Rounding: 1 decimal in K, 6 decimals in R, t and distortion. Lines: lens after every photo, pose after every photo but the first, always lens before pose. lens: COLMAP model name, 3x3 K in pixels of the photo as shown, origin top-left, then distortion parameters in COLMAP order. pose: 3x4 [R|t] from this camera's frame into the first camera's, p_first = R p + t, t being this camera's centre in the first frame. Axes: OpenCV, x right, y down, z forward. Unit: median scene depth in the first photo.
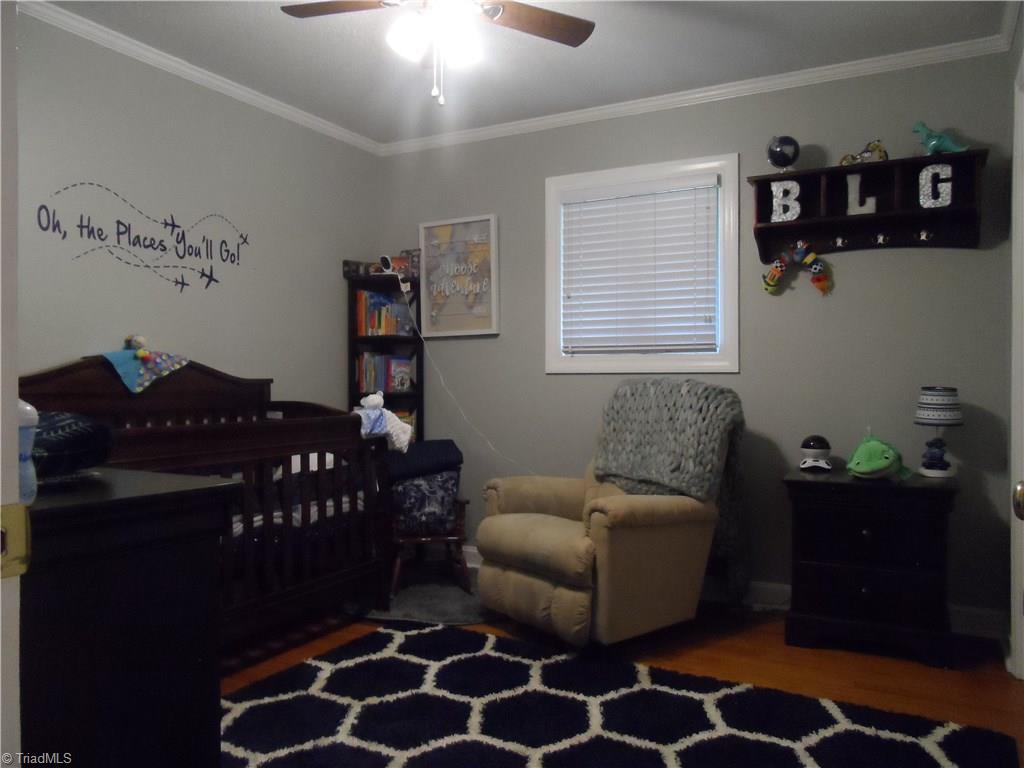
lens RADIAL K [[788.1, 0, 512.0], [0, 788.1, 384.0], [0, 0, 1]] dist [-0.005415, 0.002986]
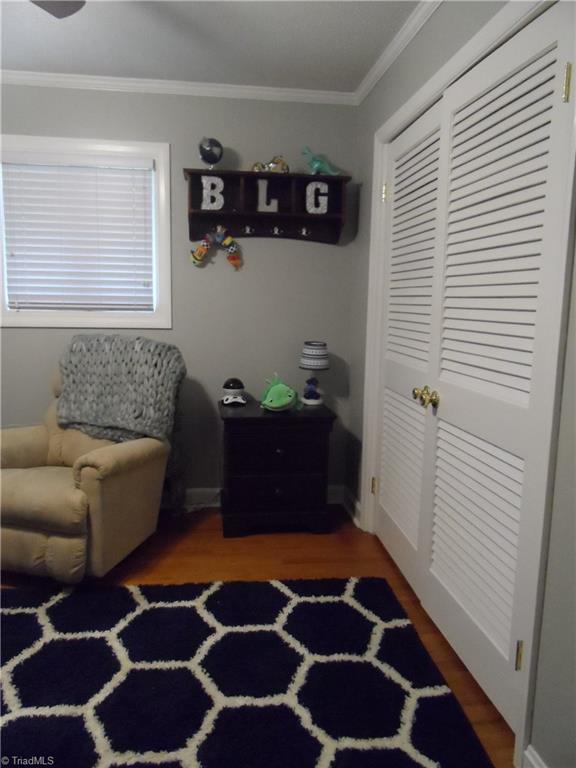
lens RADIAL K [[591.1, 0, 288.0], [0, 591.1, 384.0], [0, 0, 1]] dist [-0.005415, 0.002986]
pose [[0.808735, -0.068334, 0.584191, -0.129284], [-0.016152, 0.990273, 0.138194, -0.067380], [-0.587952, -0.121198, 0.799765, 0.152861]]
